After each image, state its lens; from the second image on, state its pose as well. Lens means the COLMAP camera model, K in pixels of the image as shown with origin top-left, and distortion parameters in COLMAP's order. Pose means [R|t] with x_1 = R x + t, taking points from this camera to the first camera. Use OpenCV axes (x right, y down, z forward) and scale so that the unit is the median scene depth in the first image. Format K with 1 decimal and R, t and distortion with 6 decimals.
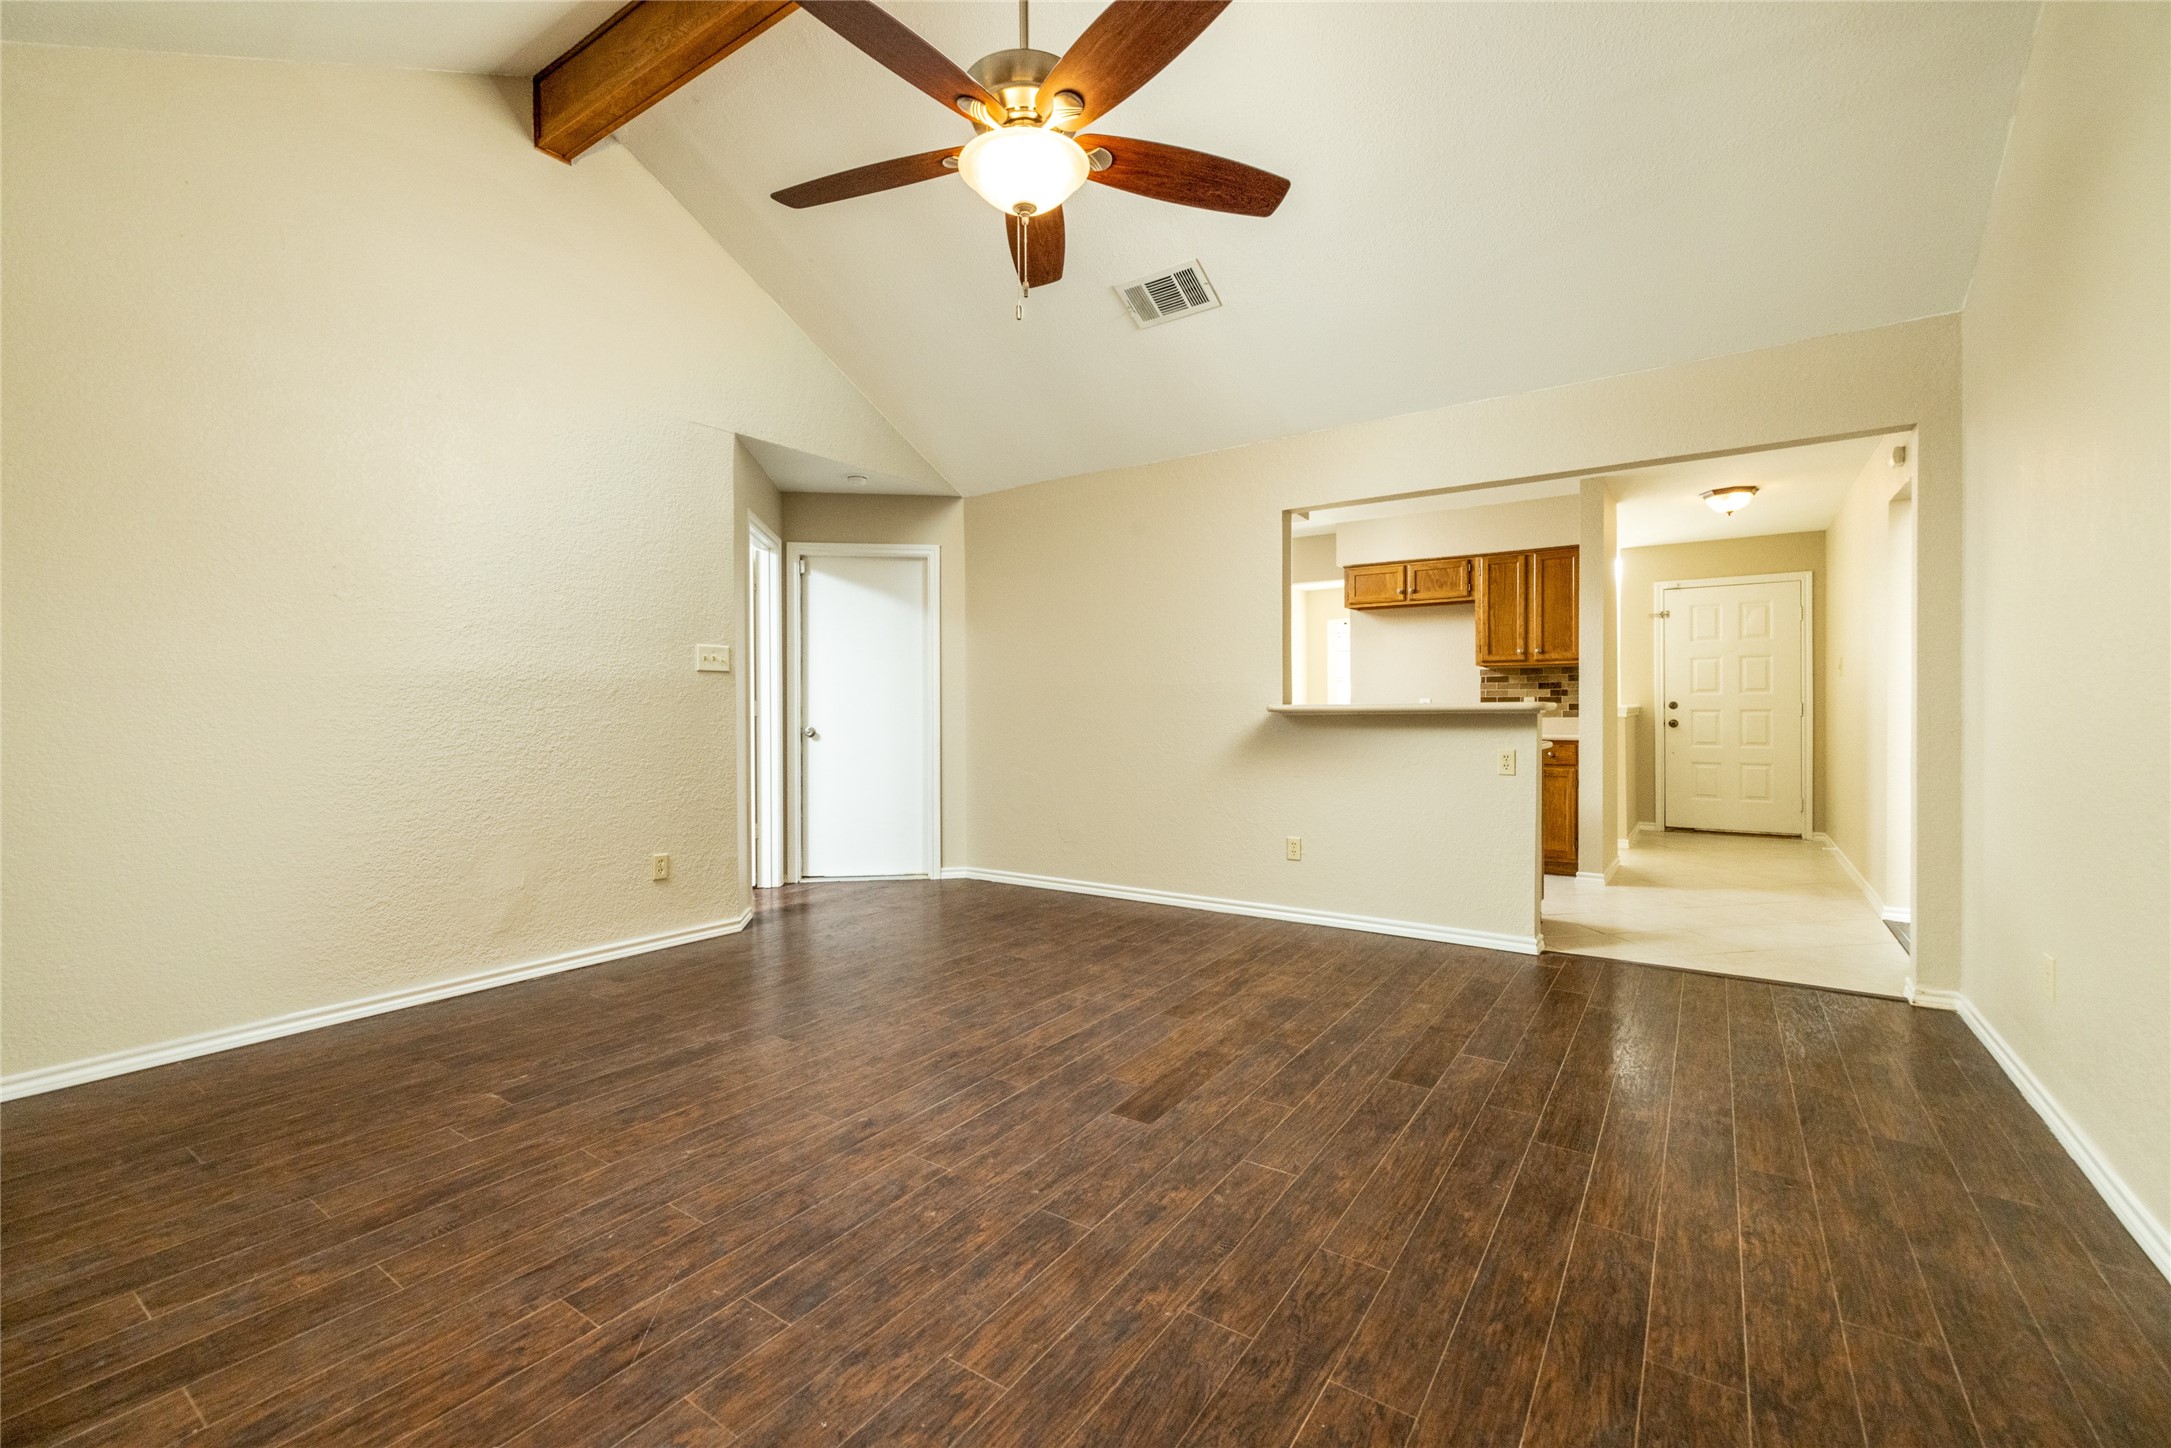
lens RADIAL K [[904.3, 0, 1083.5], [0, 904.3, 713.3], [0, 0, 1]] dist [0.000204, 0.000239]
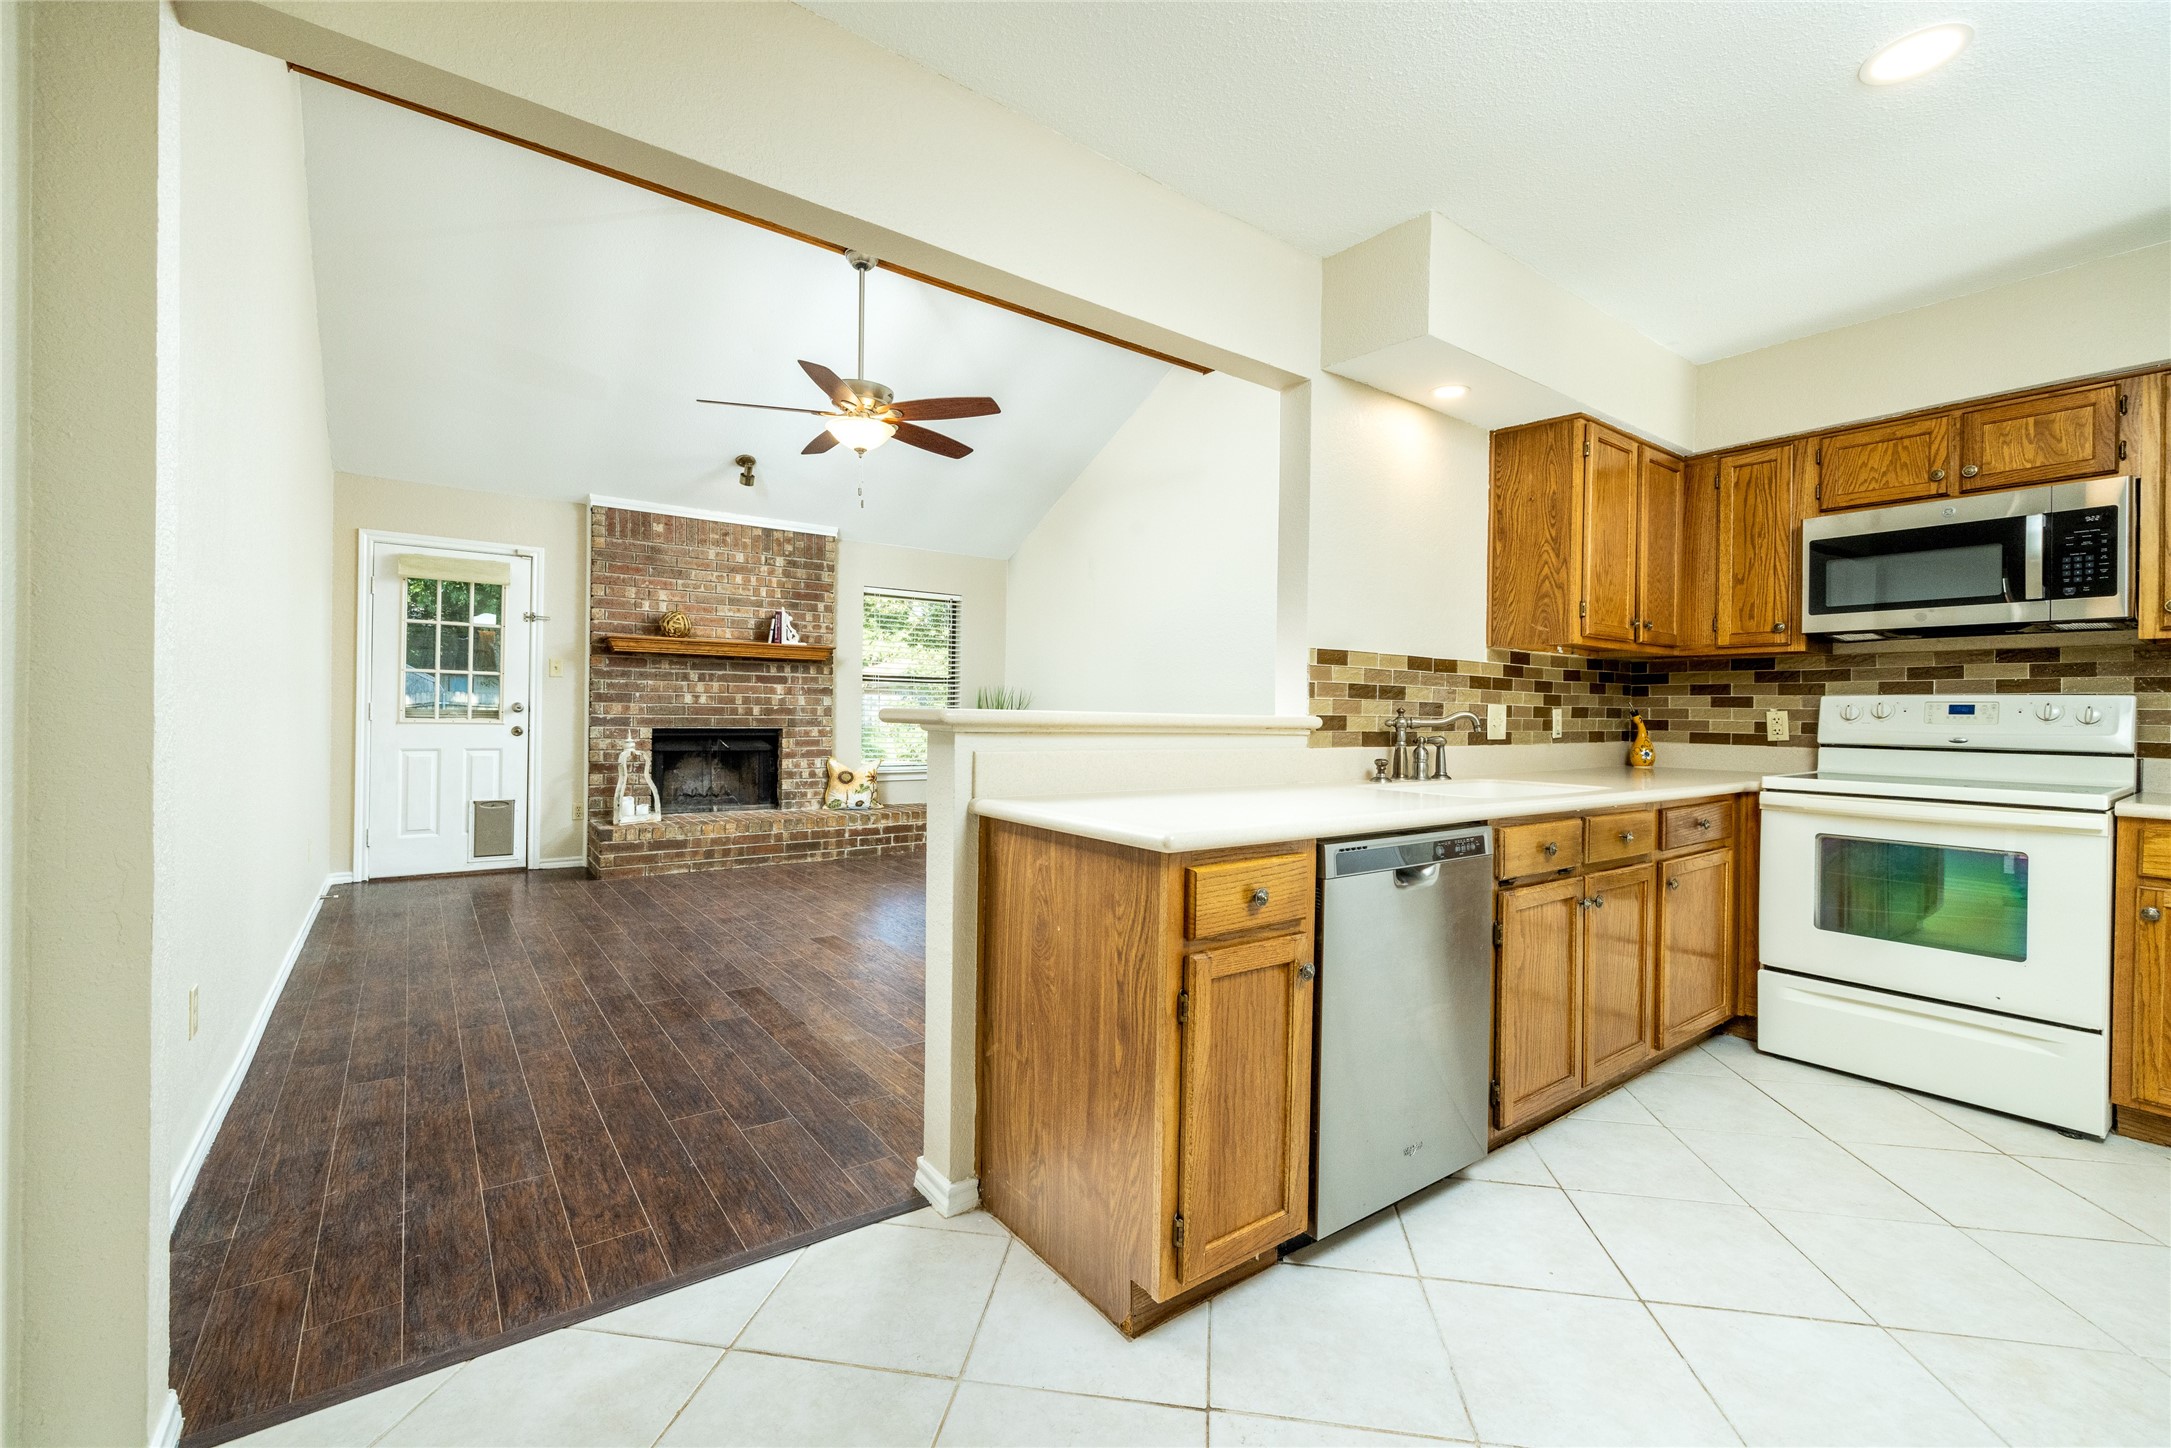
lens RADIAL K [[904.3, 0, 1083.5], [0, 904.3, 713.3], [0, 0, 1]] dist [0.000204, 0.000239]
pose [[-0.319330, 0.002560, -0.947640, 1.084237], [-0.020042, 0.999754, 0.009455, -0.018197], [0.947432, 0.022012, -0.319200, 1.401166]]
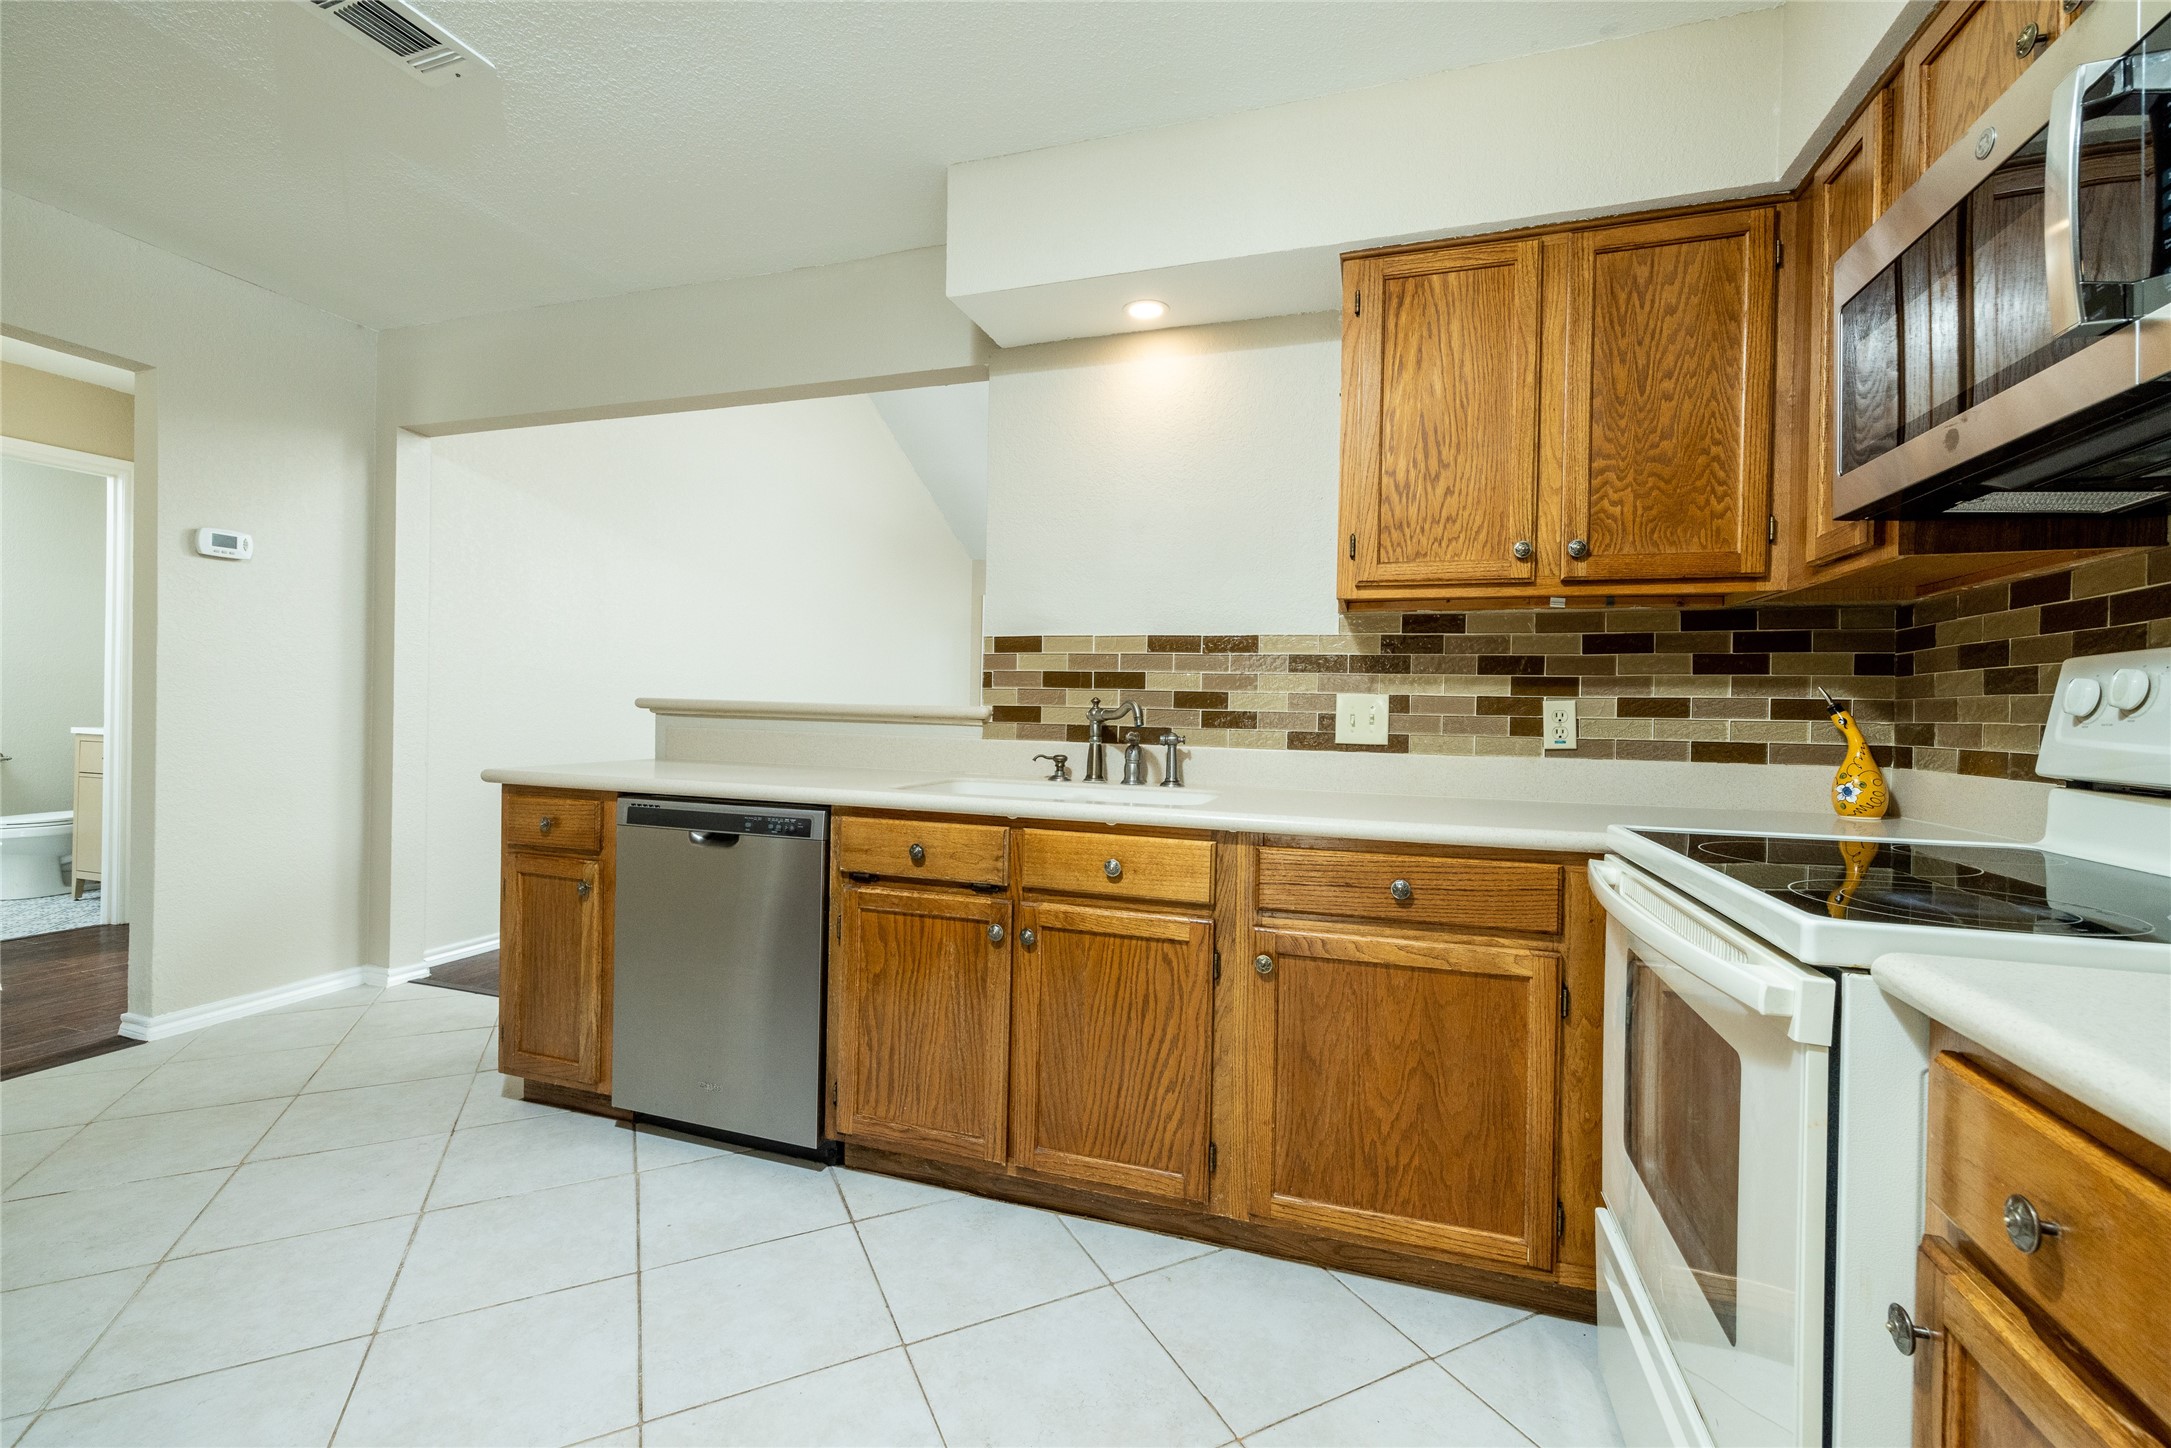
lens RADIAL K [[904.3, 0, 1083.5], [0, 904.3, 713.3], [0, 0, 1]] dist [0.000204, 0.000239]
pose [[-0.958621, -0.014212, -0.284332, 0.439171], [-0.018324, 0.999762, 0.011808, -0.016982], [0.284097, 0.016530, -0.958653, 2.072647]]
